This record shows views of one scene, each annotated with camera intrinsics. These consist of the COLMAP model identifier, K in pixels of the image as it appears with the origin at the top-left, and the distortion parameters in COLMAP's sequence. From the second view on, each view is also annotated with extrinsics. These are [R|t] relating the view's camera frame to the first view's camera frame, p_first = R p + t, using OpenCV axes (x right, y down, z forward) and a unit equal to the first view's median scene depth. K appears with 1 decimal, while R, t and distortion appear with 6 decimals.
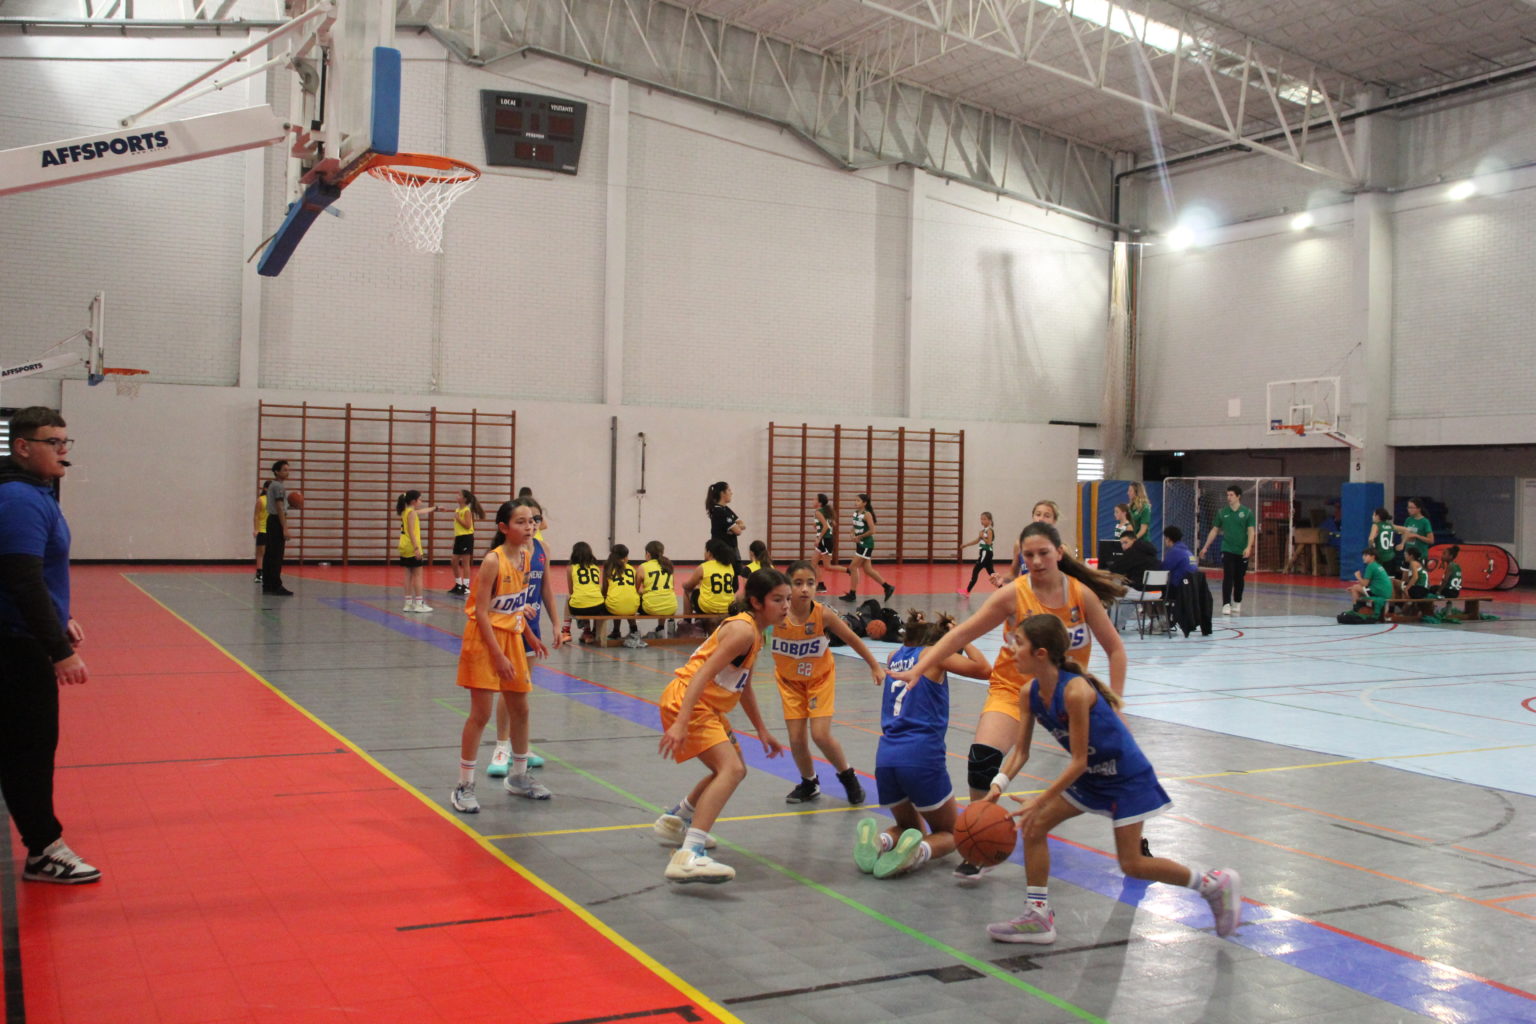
lens RADIAL K [[1603.9, 0, 766.6], [0, 1603.9, 483.1], [0, 0, 1]] dist [-0.079551, 0.213543]
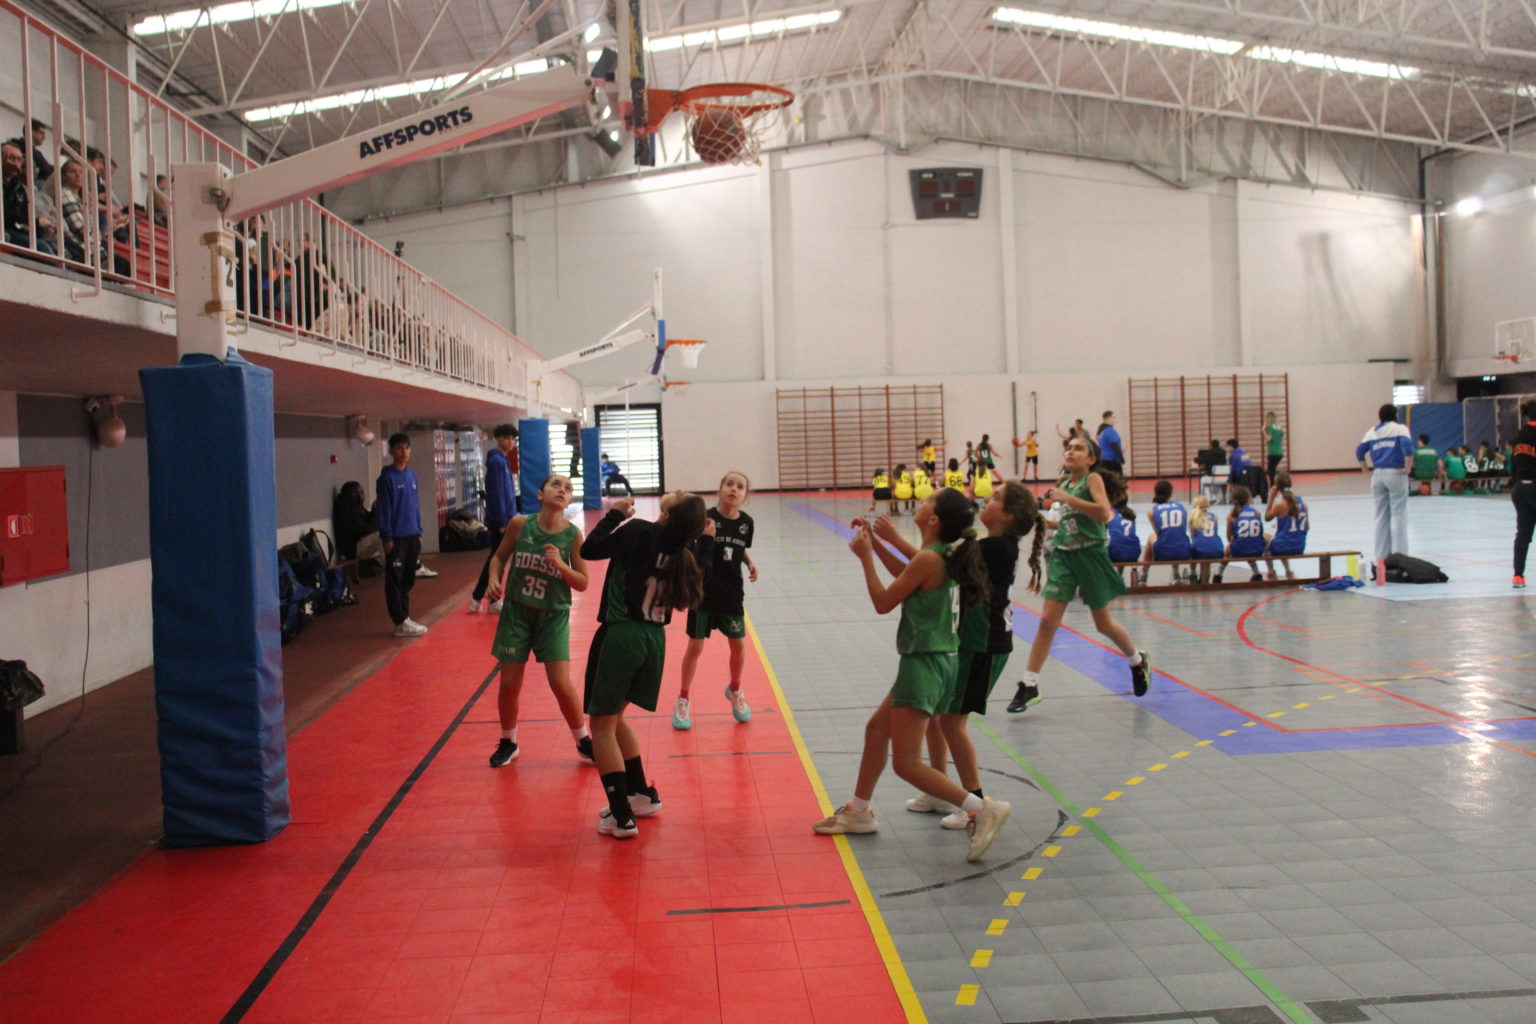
lens RADIAL K [[1603.9, 0, 766.6], [0, 1603.9, 483.1], [0, 0, 1]] dist [-0.079551, 0.213543]
pose [[0.920095, -0.041496, -0.389490, 0.251626], [0.054954, 0.998213, 0.023470, 0.003846], [0.387820, -0.042999, 0.920731, -0.414087]]
